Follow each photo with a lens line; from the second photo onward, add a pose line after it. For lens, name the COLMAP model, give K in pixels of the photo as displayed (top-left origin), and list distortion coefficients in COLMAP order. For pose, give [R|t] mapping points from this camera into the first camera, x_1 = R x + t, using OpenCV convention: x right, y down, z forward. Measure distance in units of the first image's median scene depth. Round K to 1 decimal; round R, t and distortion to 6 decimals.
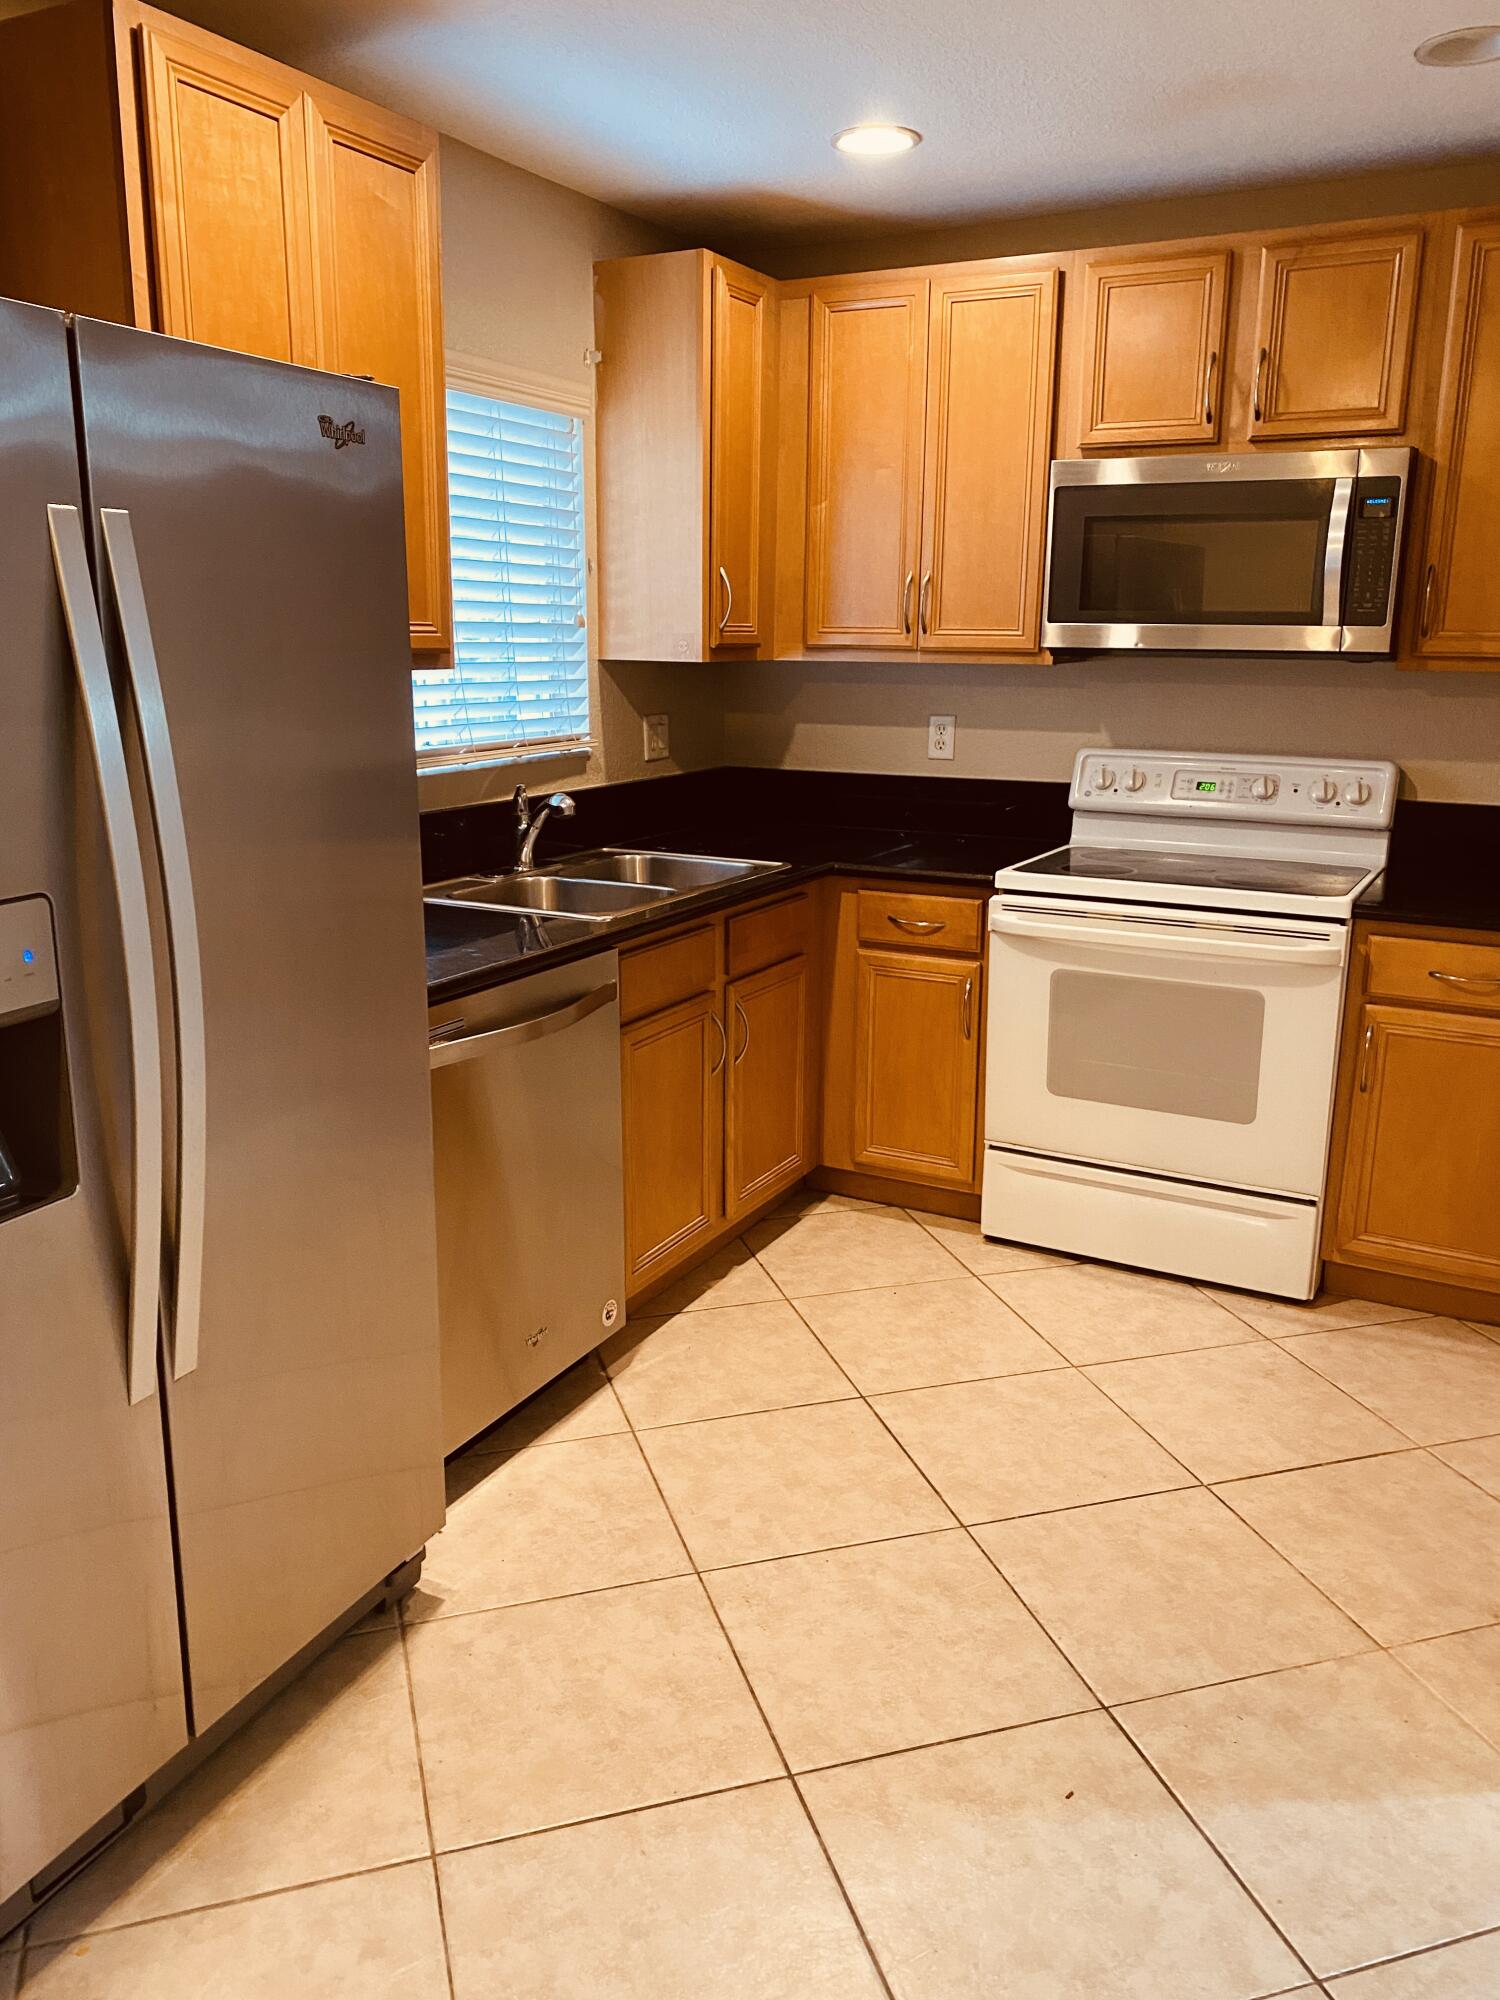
lens RADIAL K [[1530.3, 0, 750.0], [0, 1530.3, 1000.0], [0, 0, 1]] dist [0.020911, -0.048438]
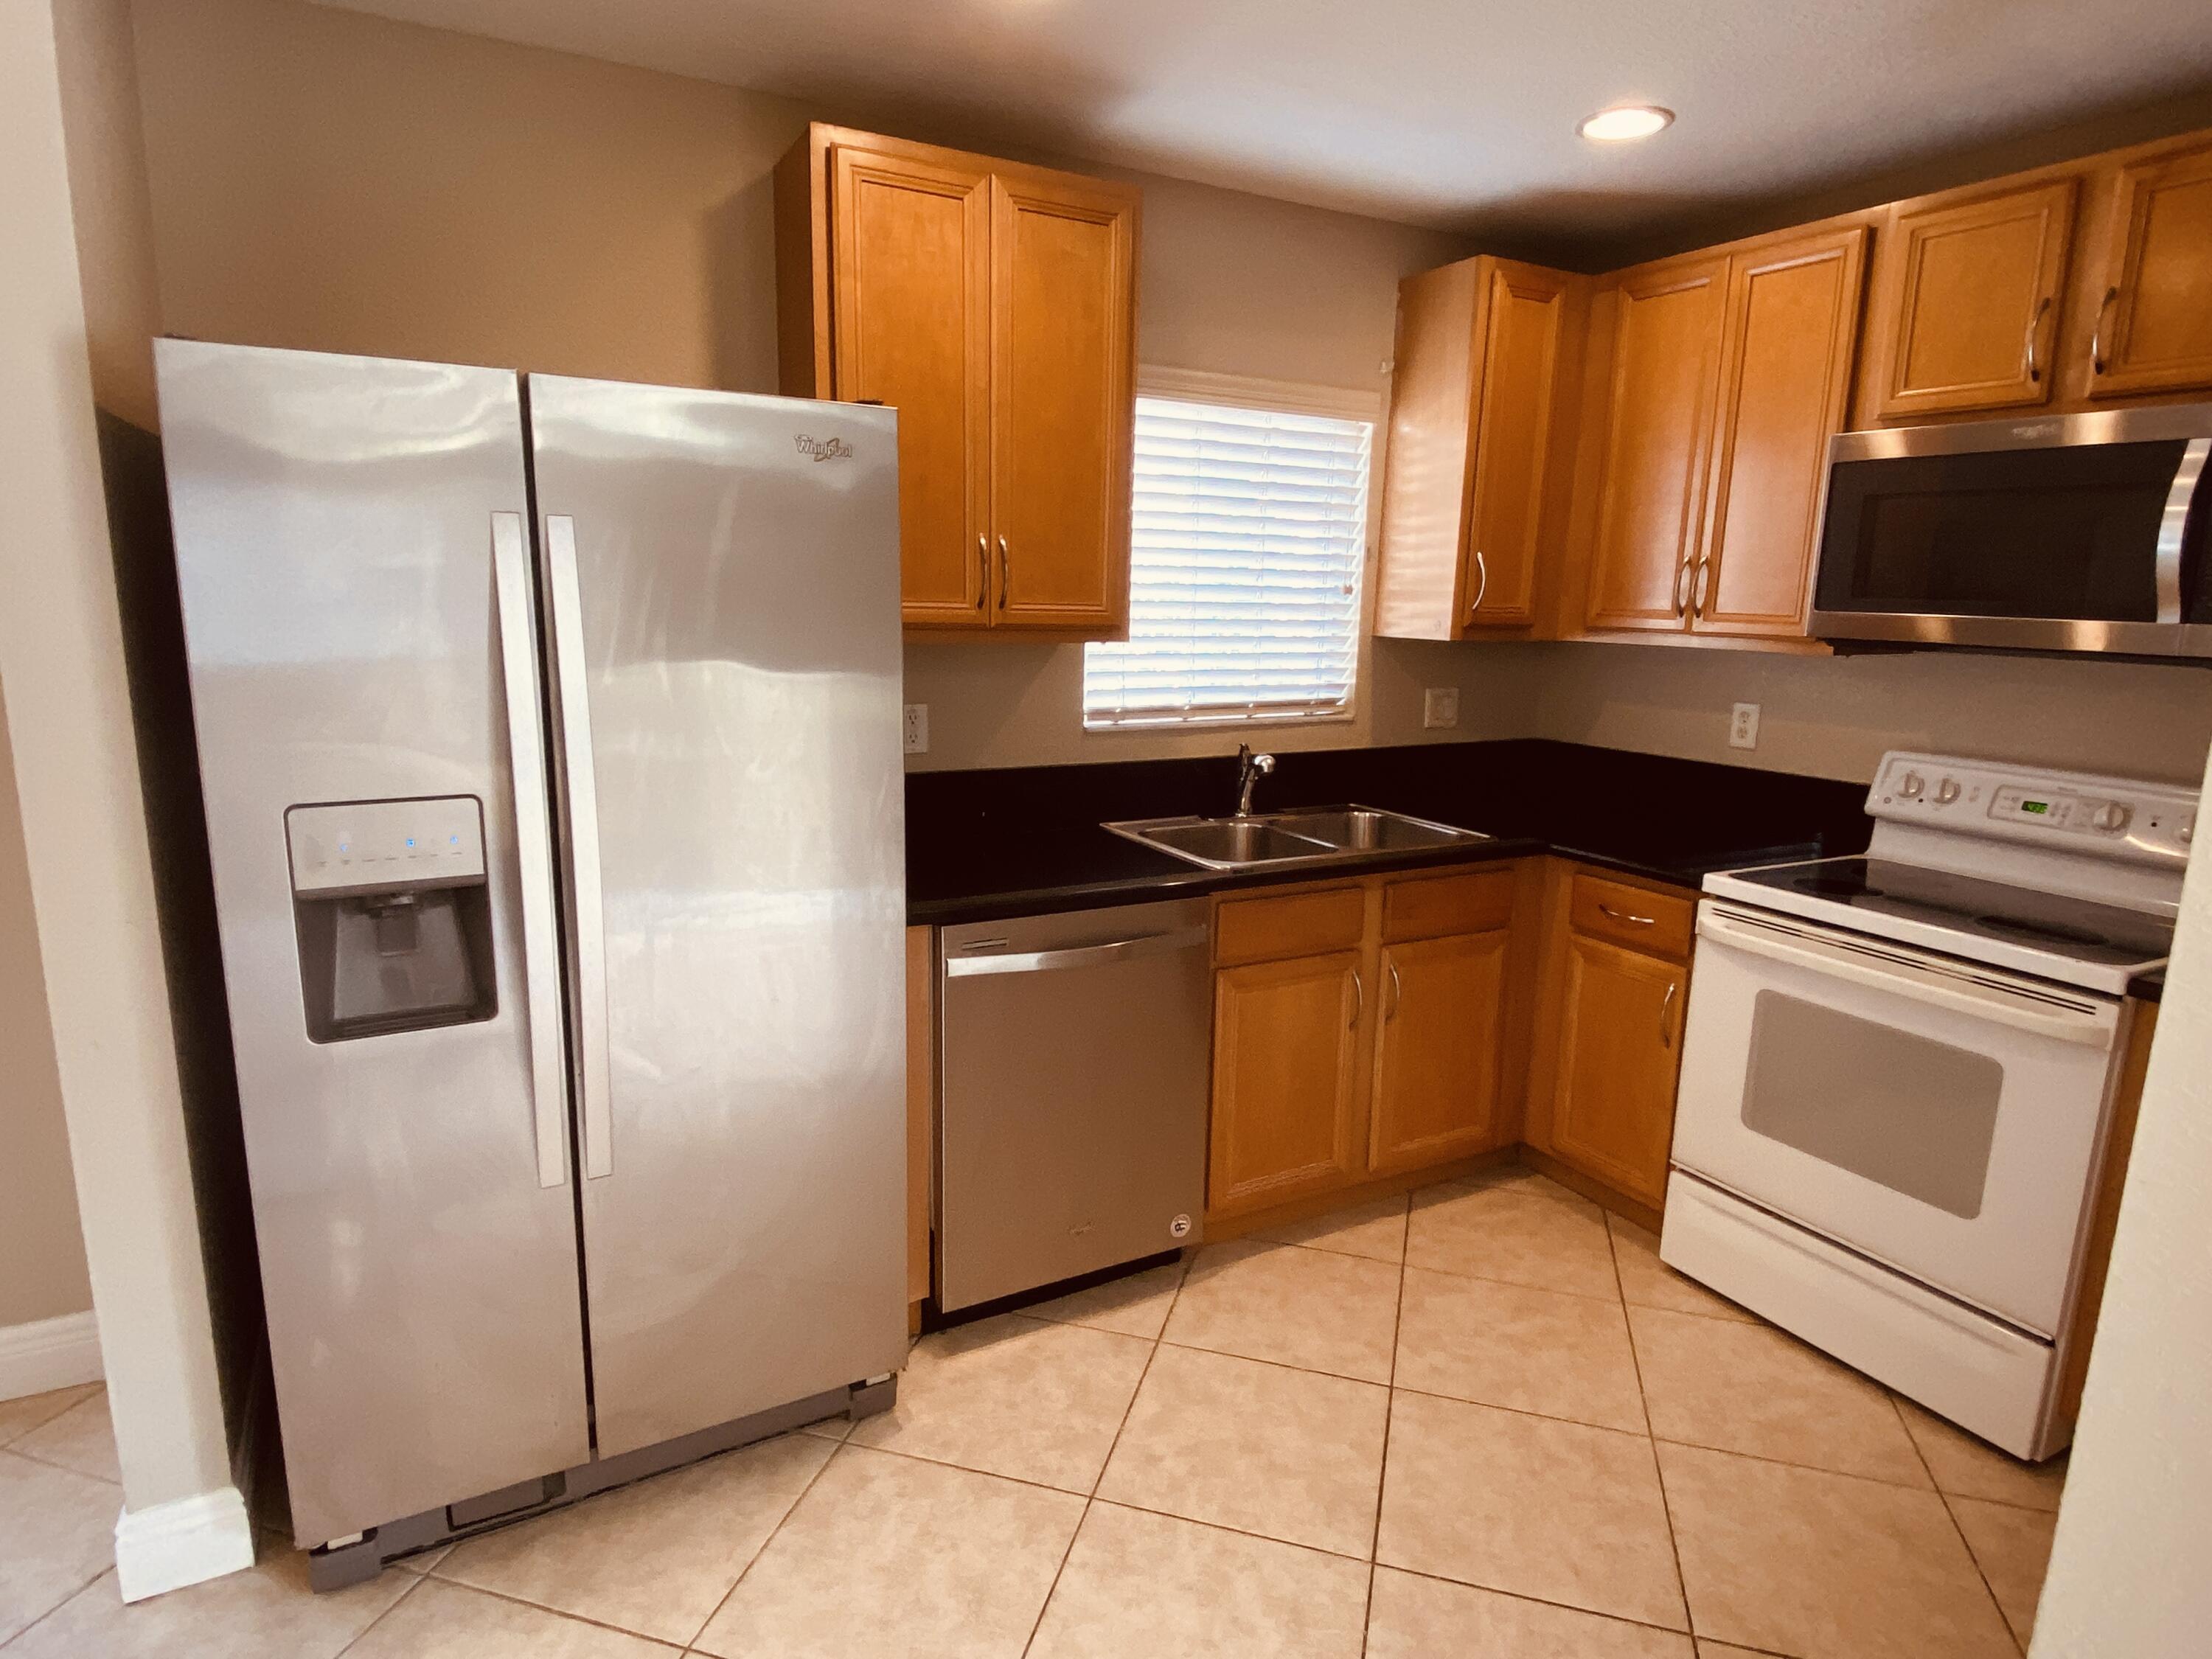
lens RADIAL K [[1259.3, 0, 1106.0], [0, 1259.3, 829.5], [0, 0, 1]] dist [0.023136, -0.027932]
pose [[0.833904, 0.114156, -0.539974, 0.268039], [-0.144763, 0.989362, -0.014402, -0.046803], [0.532586, 0.090178, 0.841558, 0.160993]]
